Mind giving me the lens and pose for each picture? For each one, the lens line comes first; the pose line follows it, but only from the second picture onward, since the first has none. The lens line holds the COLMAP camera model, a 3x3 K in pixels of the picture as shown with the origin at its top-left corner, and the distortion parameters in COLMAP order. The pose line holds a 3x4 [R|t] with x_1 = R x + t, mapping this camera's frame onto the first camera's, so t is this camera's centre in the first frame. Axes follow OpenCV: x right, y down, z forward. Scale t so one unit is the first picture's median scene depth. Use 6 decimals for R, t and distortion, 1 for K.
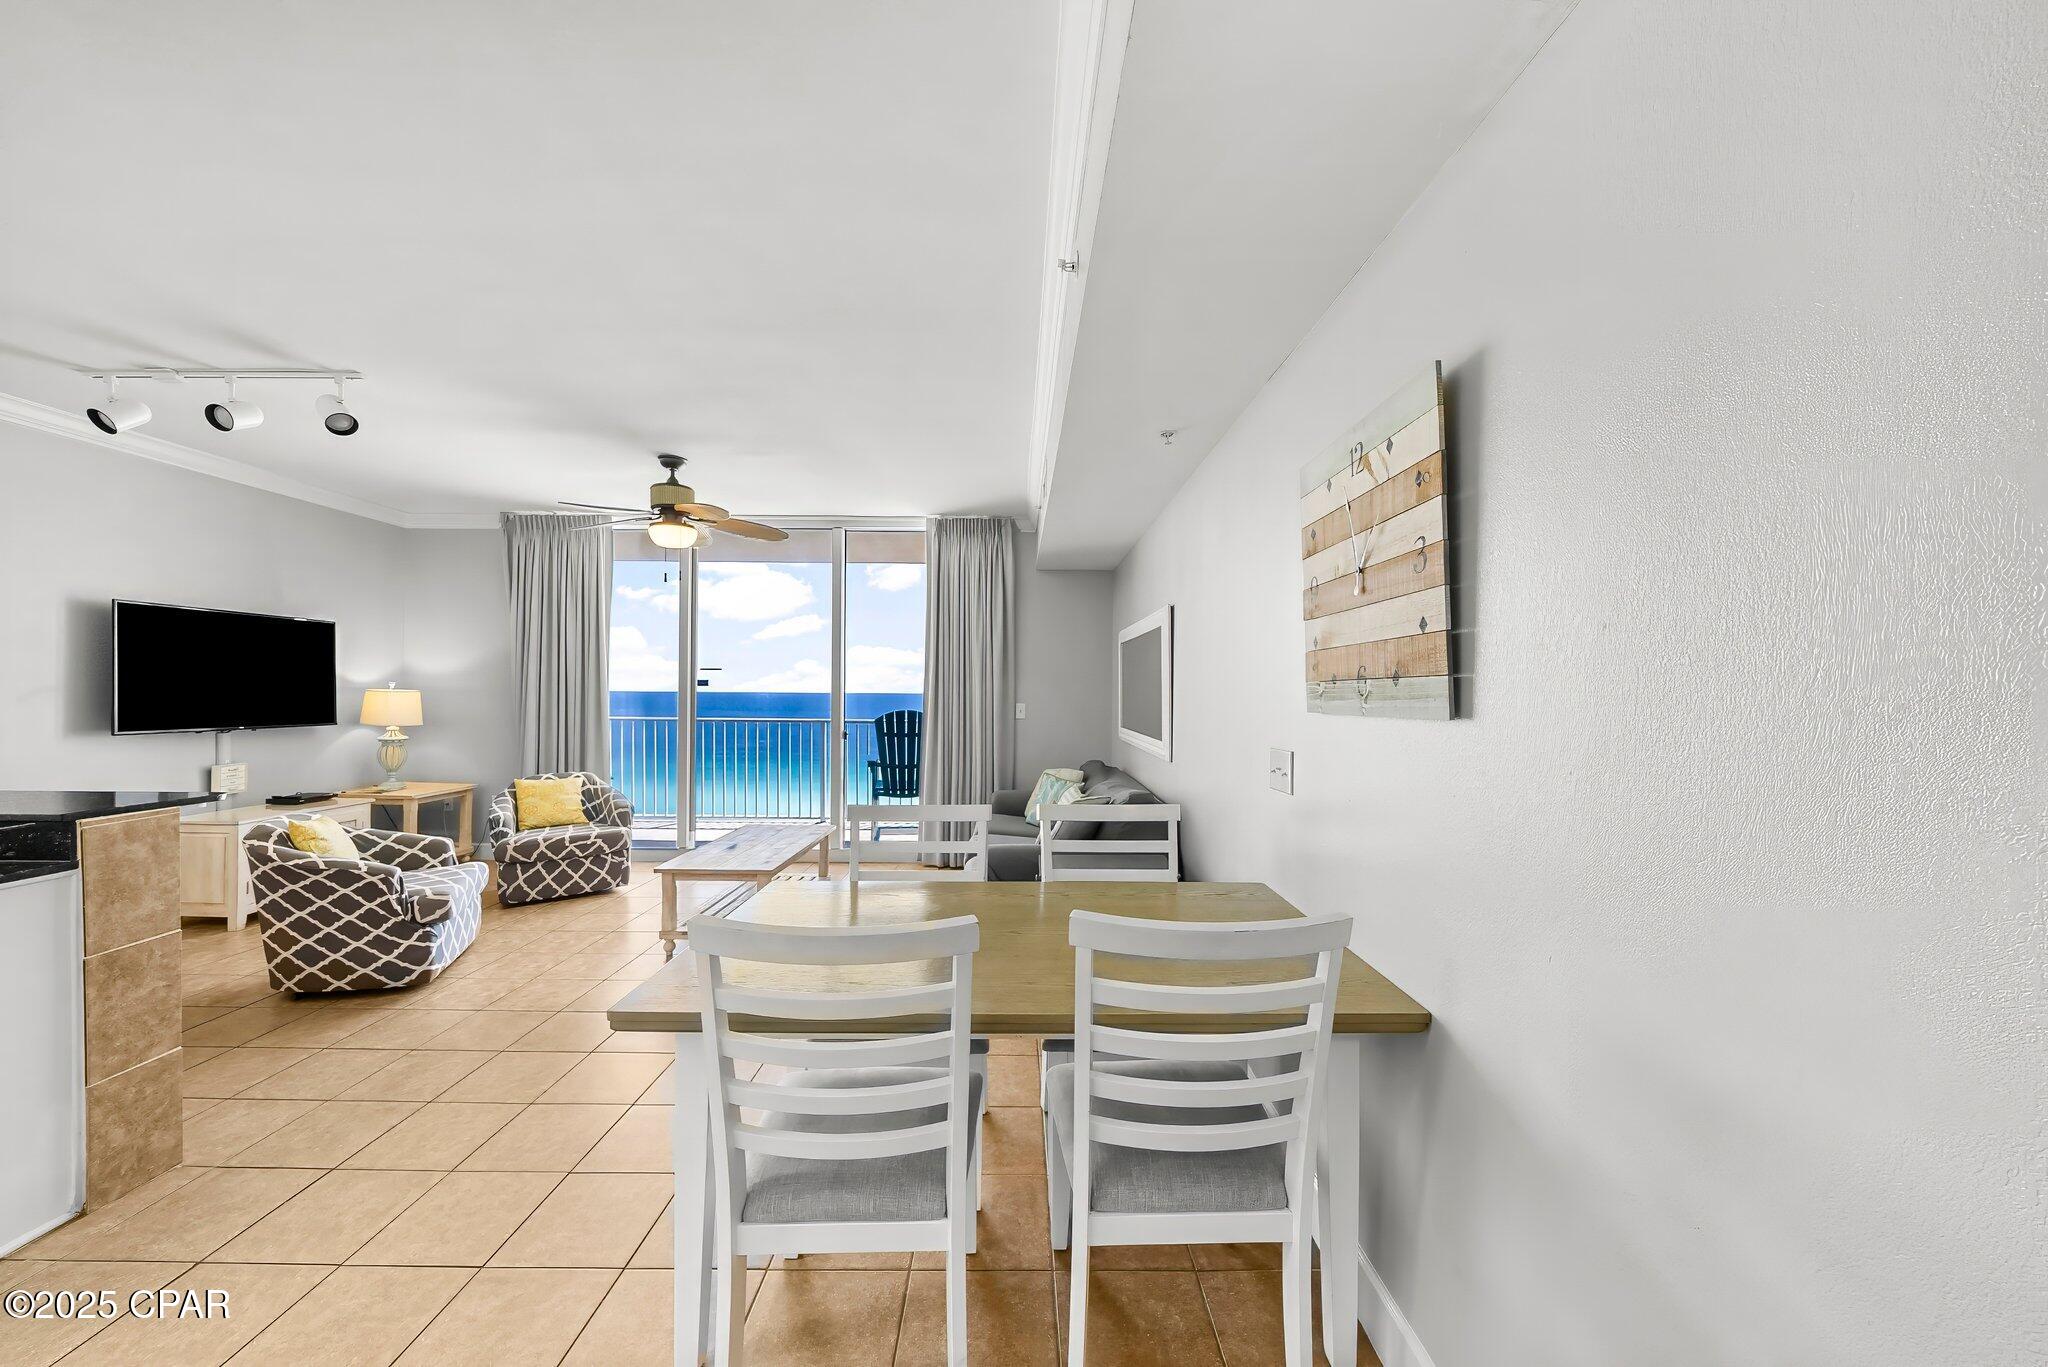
lens RADIAL K [[705.3, 0, 1007.8], [0, 705.3, 693.9], [0, 0, 1]] dist [-0.000799, -0.000480]
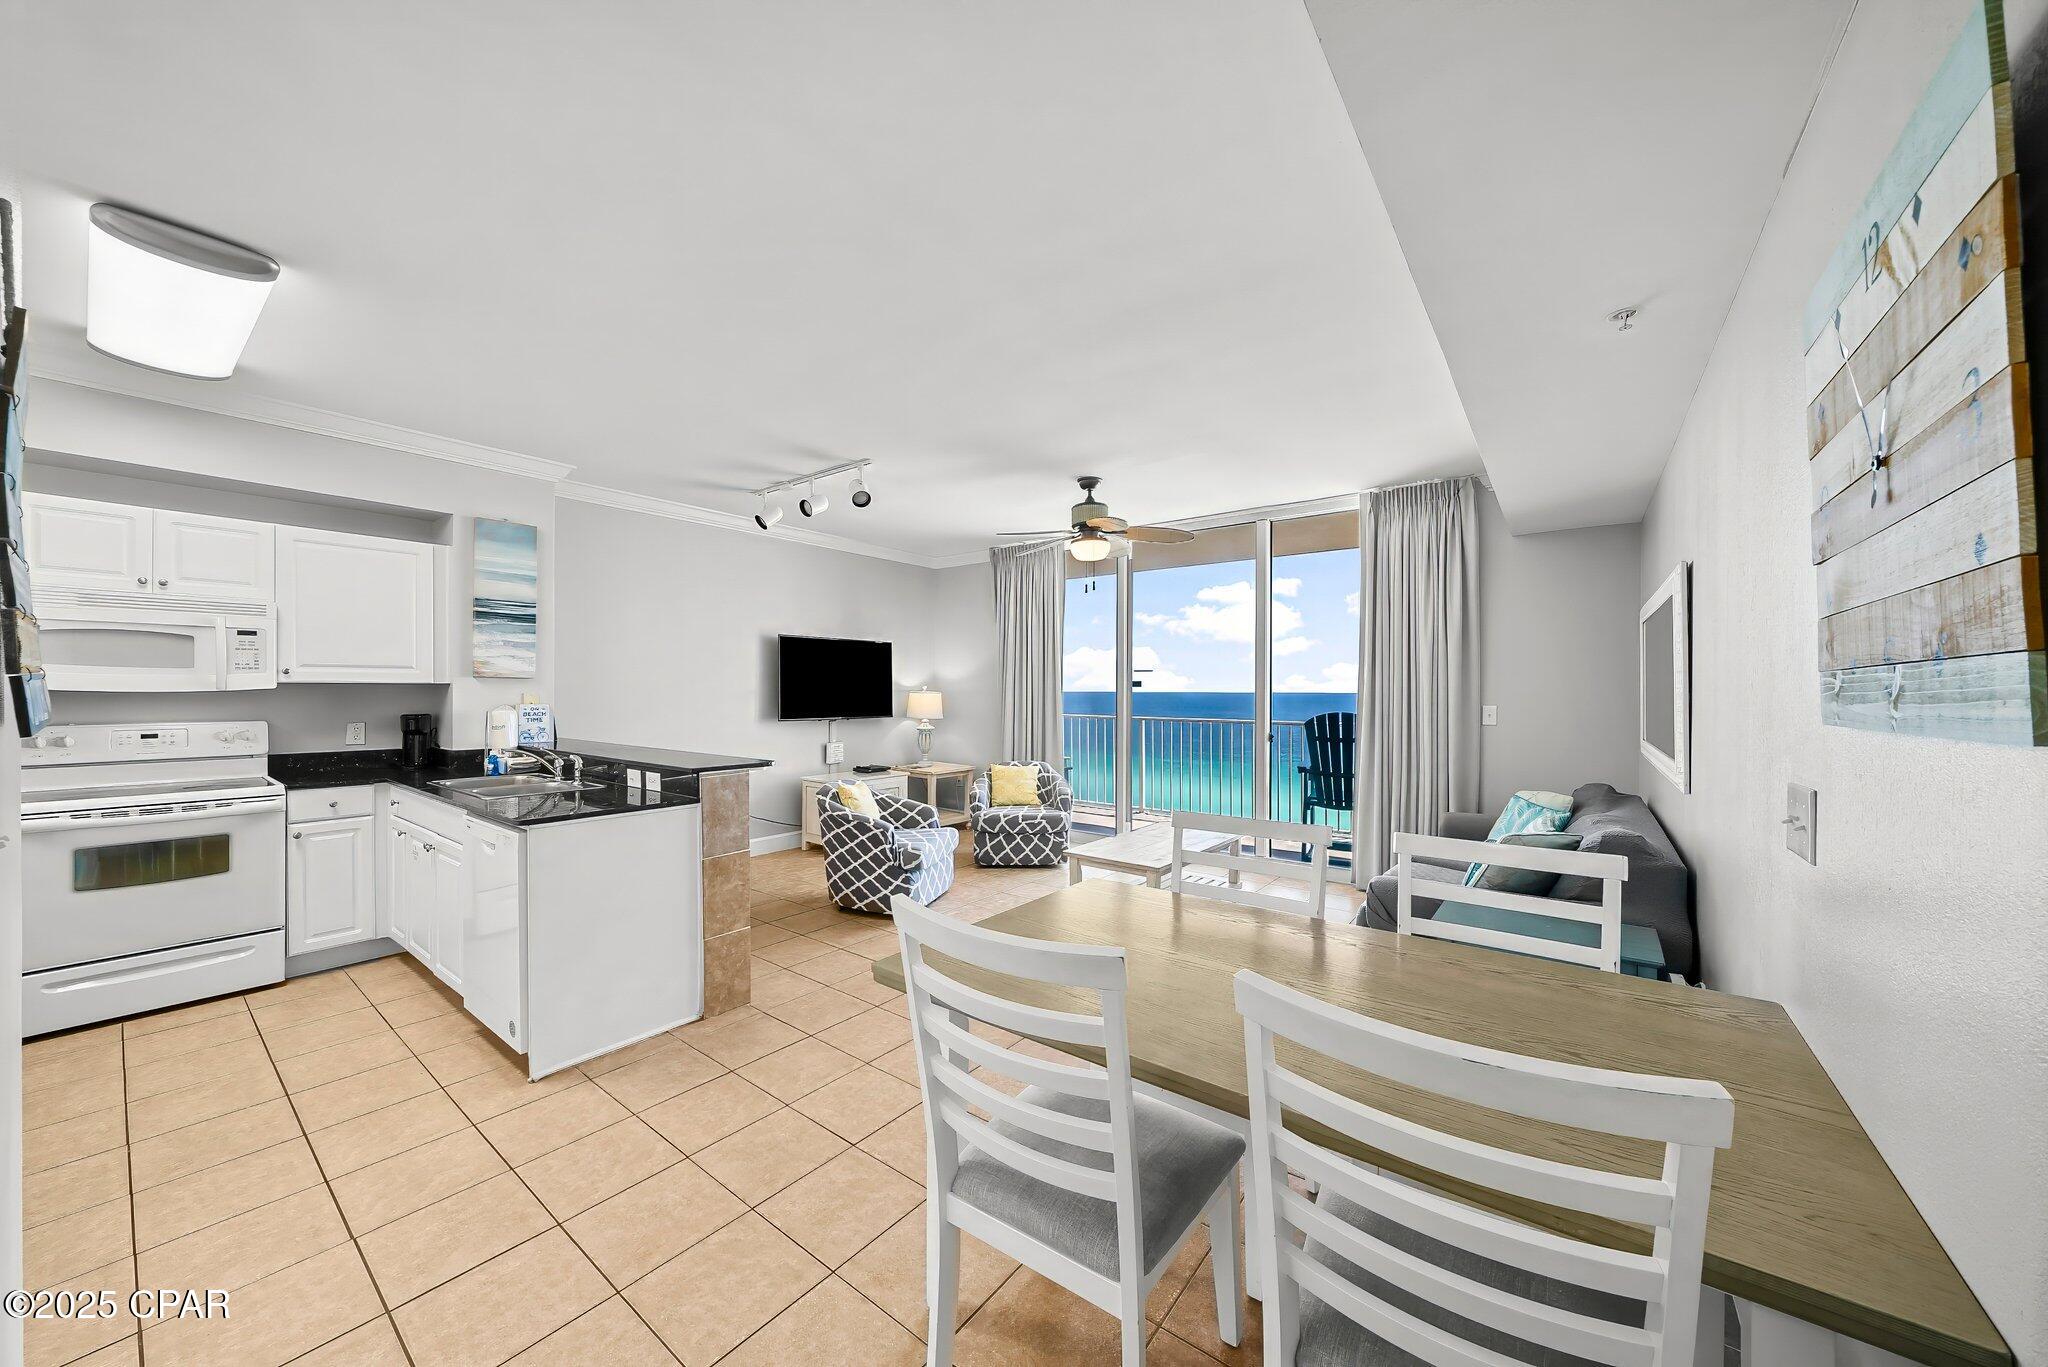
lens RADIAL K [[705.3, 0, 1033.8], [0, 705.3, 694.5], [0, 0, 1]] dist [-0.000799, -0.000480]
pose [[0.803356, -0.001124, -0.595498, 0.128233], [0.001108, 0.999999, -0.000394, 0.000583], [0.595498, -0.000343, 0.803357, 0.080090]]
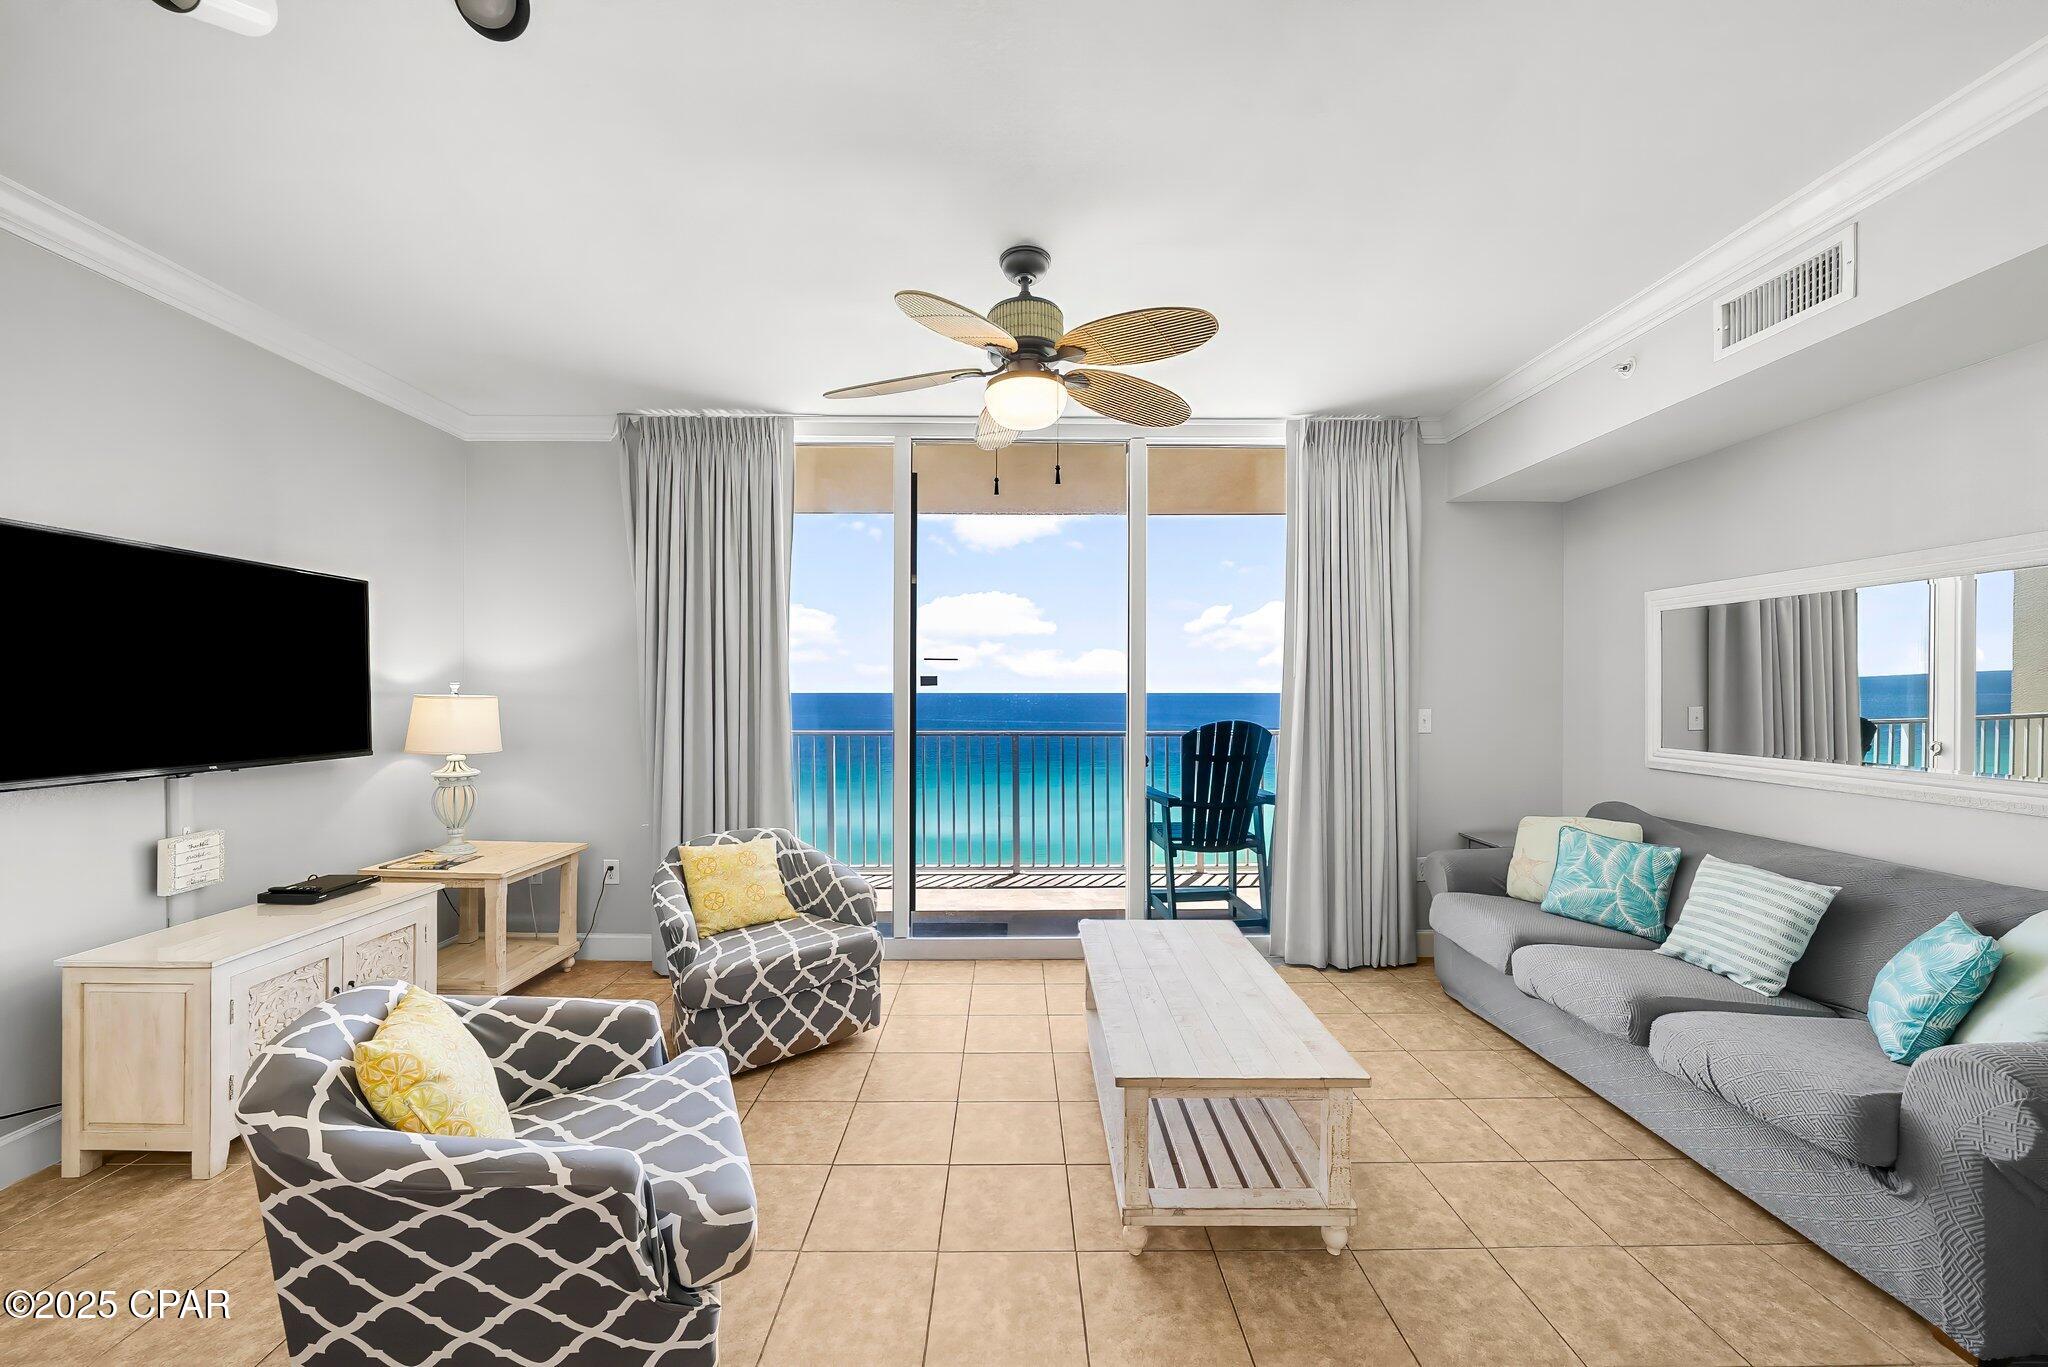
lens RADIAL K [[755.4, 0, 1028.6], [0, 755.4, 689.9], [0, 0, 1]] dist [-0.005552, 0.000844]
pose [[0.999925, -0.007737, 0.009508, -0.576640], [0.007743, 0.999970, -0.000533, -0.008499], [-0.009503, 0.000607, 0.999955, 0.514846]]
